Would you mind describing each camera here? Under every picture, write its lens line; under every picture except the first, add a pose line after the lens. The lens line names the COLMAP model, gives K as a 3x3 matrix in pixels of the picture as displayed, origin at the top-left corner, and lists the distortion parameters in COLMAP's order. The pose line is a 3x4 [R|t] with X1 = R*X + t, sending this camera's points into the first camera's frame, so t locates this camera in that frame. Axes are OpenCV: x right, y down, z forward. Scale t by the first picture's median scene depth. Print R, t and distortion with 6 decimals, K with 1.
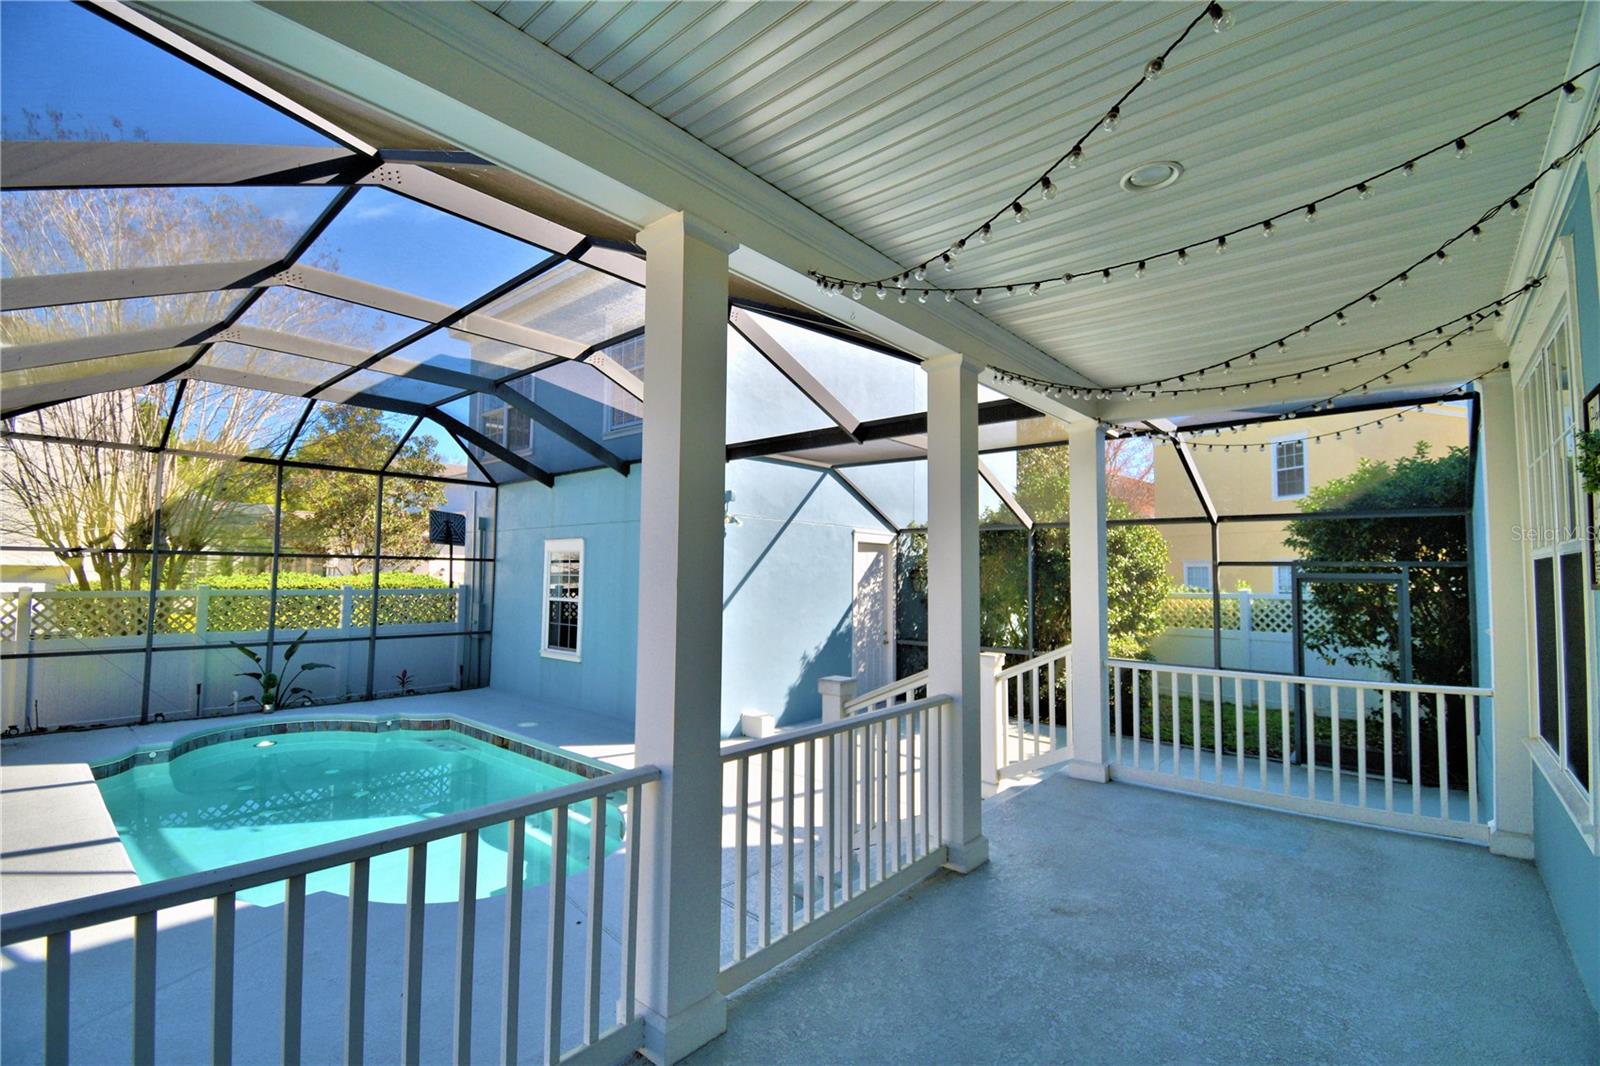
lens RADIAL K [[707.4, 0, 798.0], [0, 707.4, 534.0], [0, 0, 1]] dist [0.001368, -0.013979]
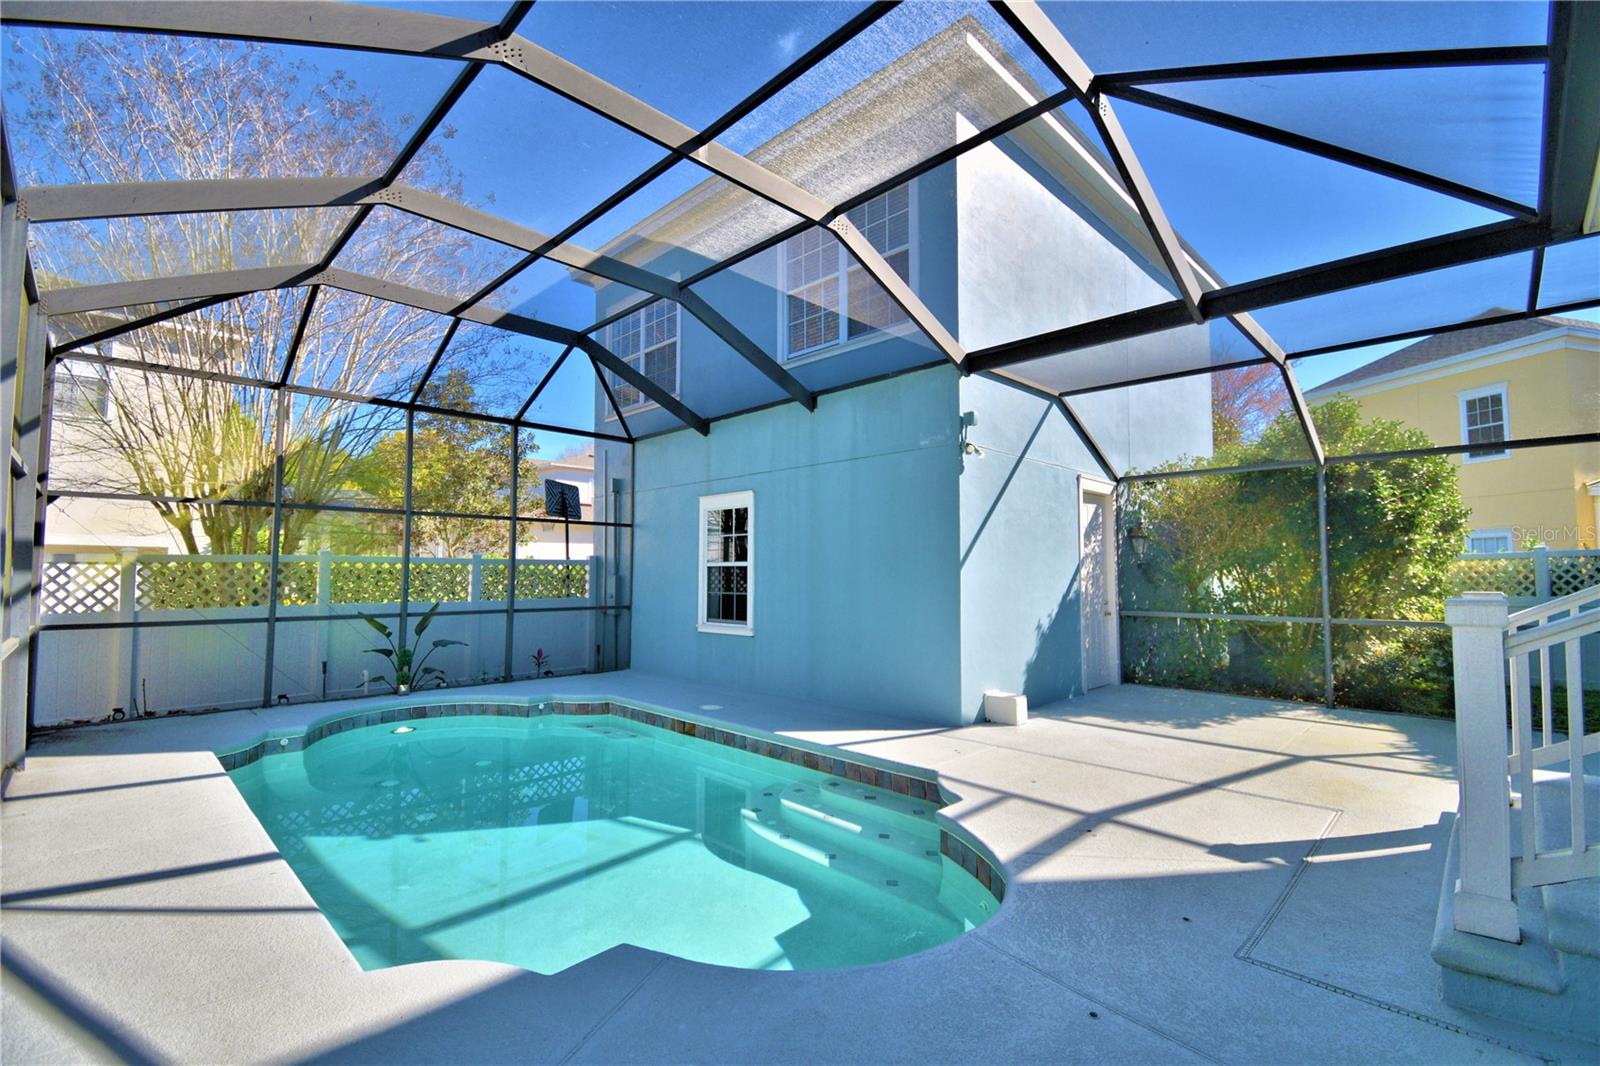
lens RADIAL K [[707.4, 0, 803.5], [0, 707.4, 533.4], [0, 0, 1]] dist [0.001368, -0.013979]
pose [[0.998057, -0.012923, -0.060958, -0.207473], [0.012985, 0.999915, 0.000626, 0.062498], [0.060944, -0.001416, 0.998140, 0.168428]]
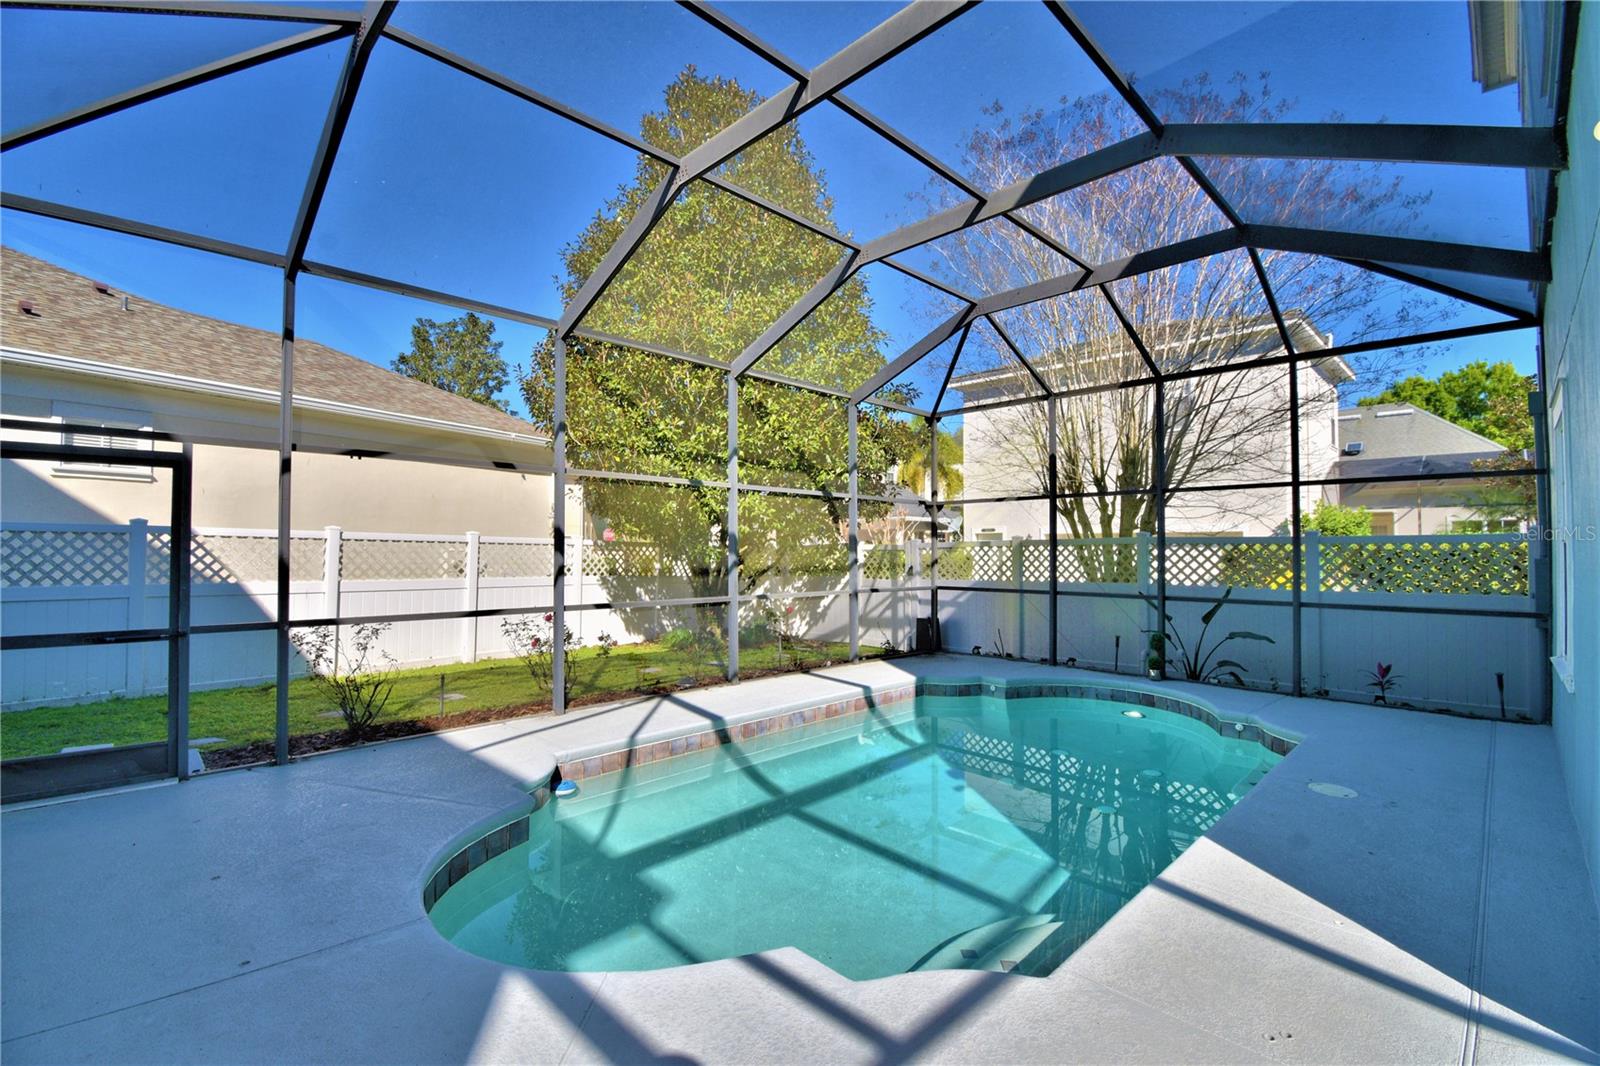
lens RADIAL K [[707.4, 0, 794.4], [0, 707.4, 540.8], [0, 0, 1]] dist [0.001368, -0.013979]
pose [[-0.070857, -0.024149, -0.997194, 0.111375], [0.049155, 0.998408, -0.027671, 0.090913], [0.996275, -0.050977, -0.069557, 0.633082]]
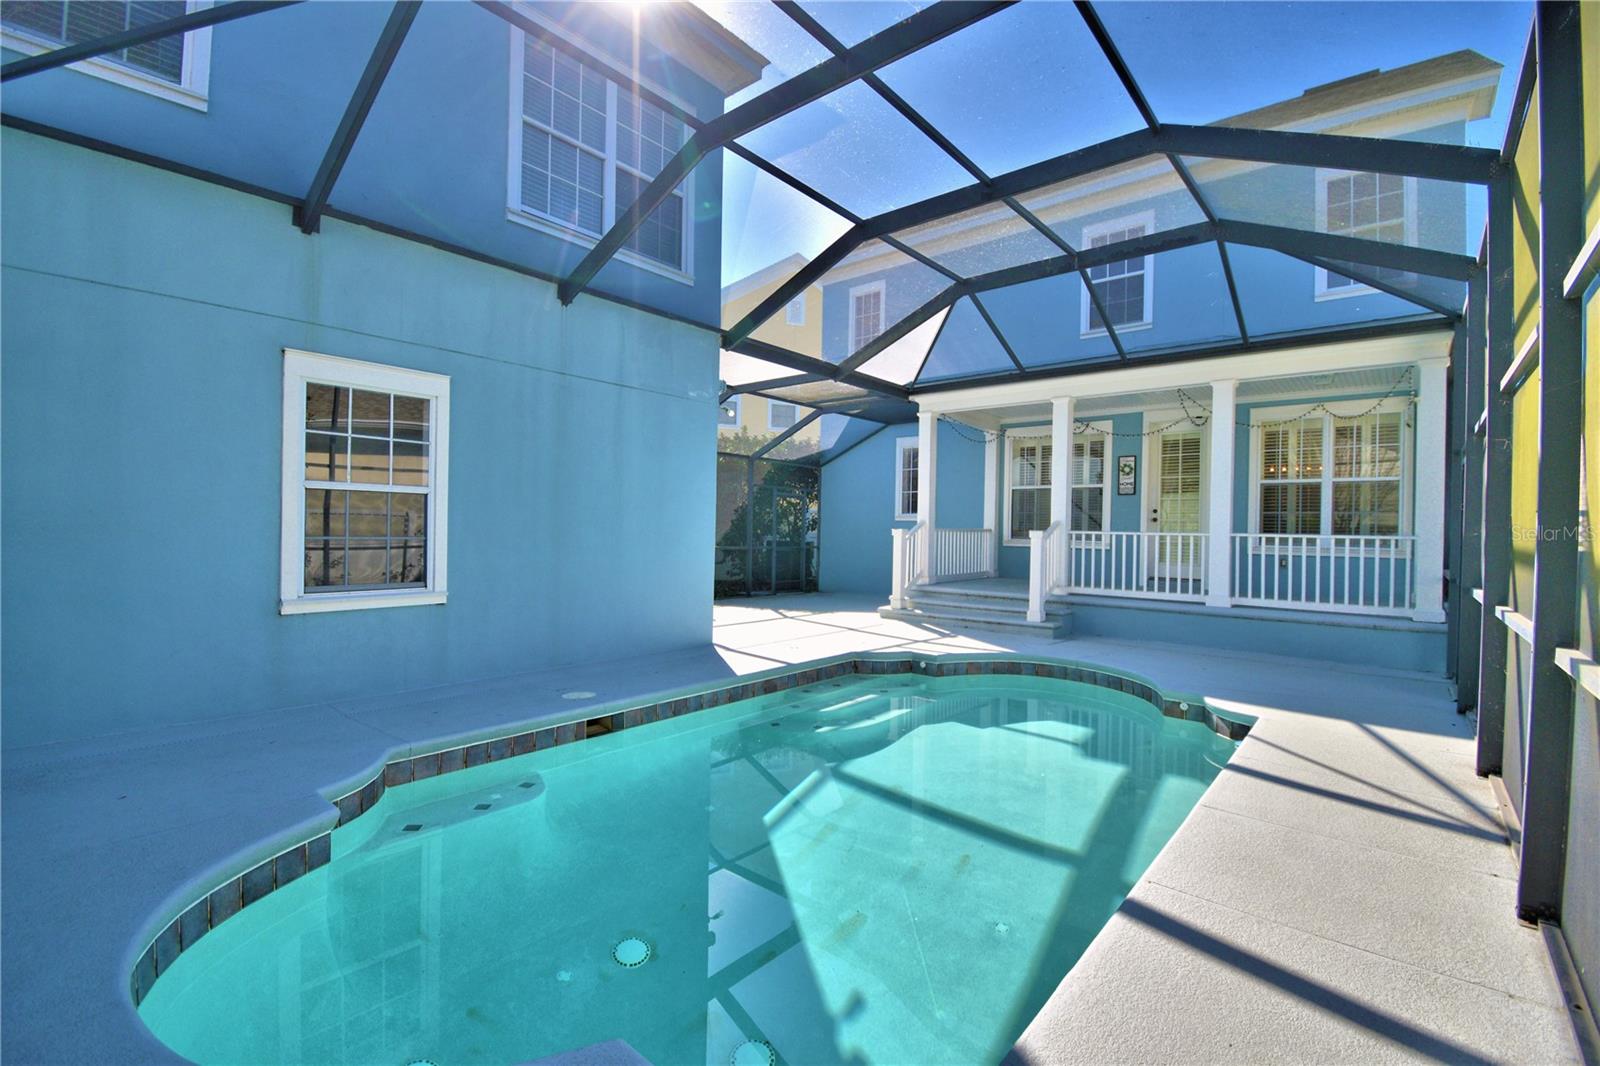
lens RADIAL K [[707.4, 0, 801.8], [0, 707.4, 527.2], [0, 0, 1]] dist [0.001368, -0.013979]
pose [[-0.055254, 0.008867, 0.998433, -0.922072], [-0.071896, 0.997330, -0.012836, 0.116456], [-0.995881, -0.072492, -0.054468, 0.805286]]
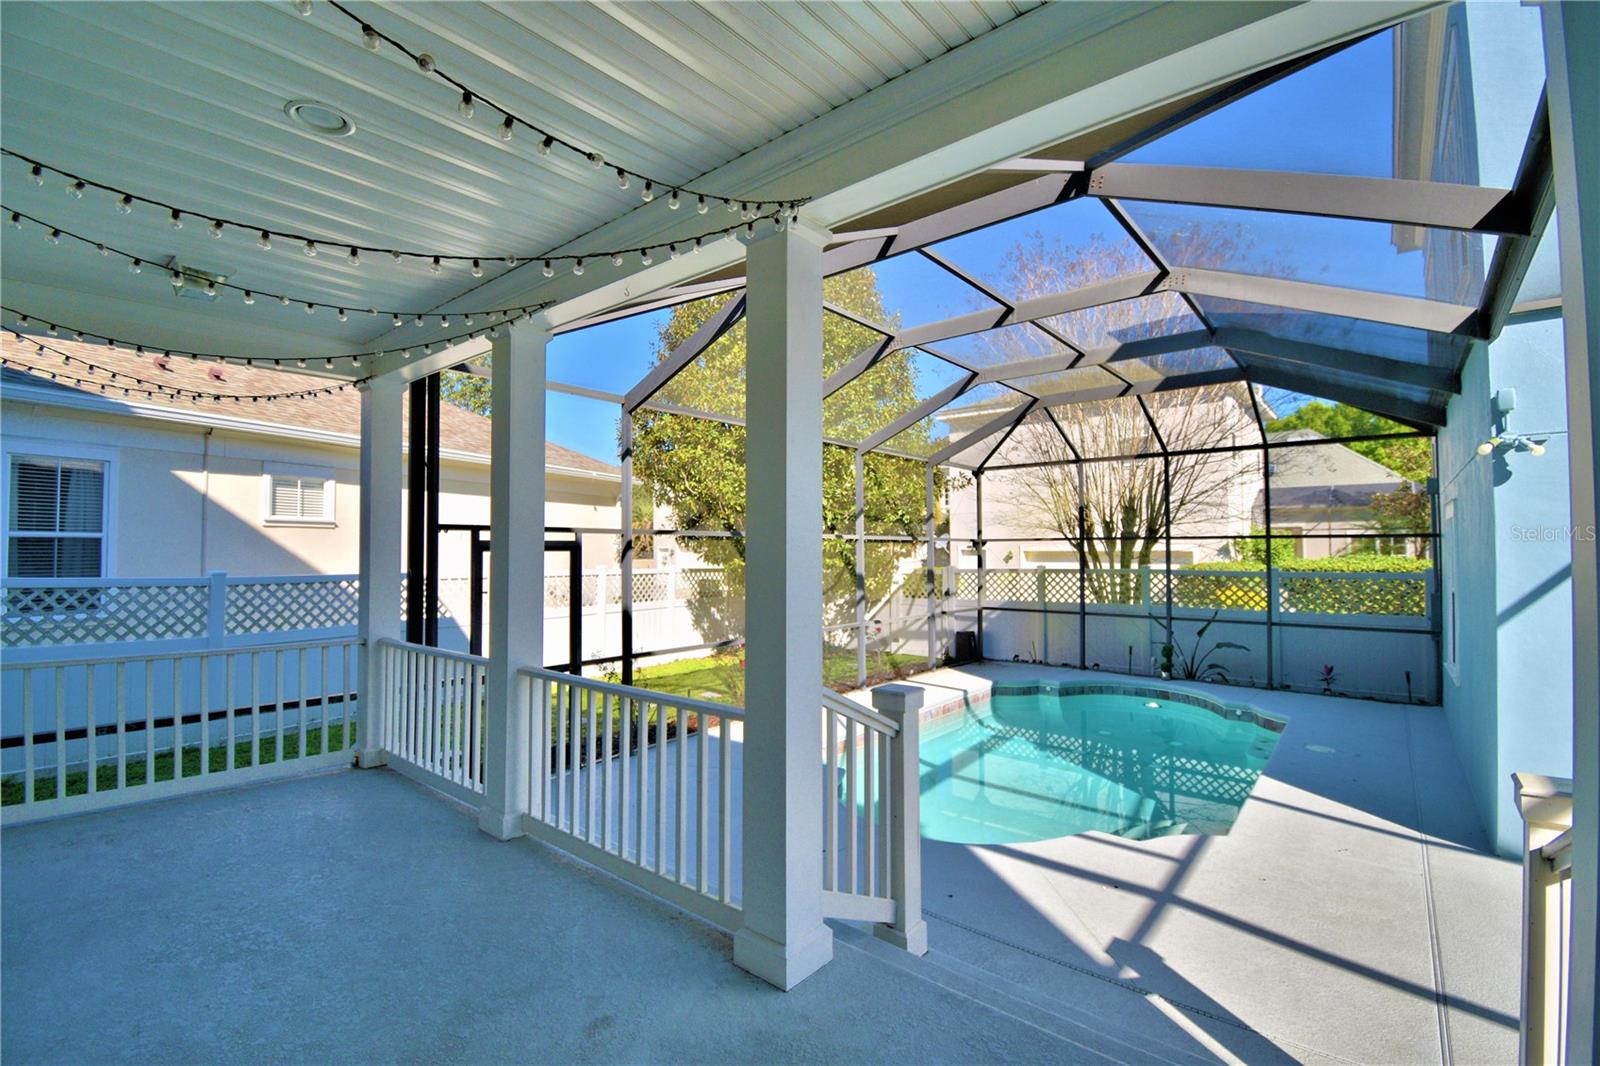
lens RADIAL K [[707.4, 0, 791.5], [0, 707.4, 540.3], [0, 0, 1]] dist [0.001368, -0.013979]
pose [[0.021947, -0.024878, -0.999450, 0.352565], [0.055264, 0.998192, -0.023633, 0.027086], [0.998231, -0.054715, 0.023282, 0.389043]]
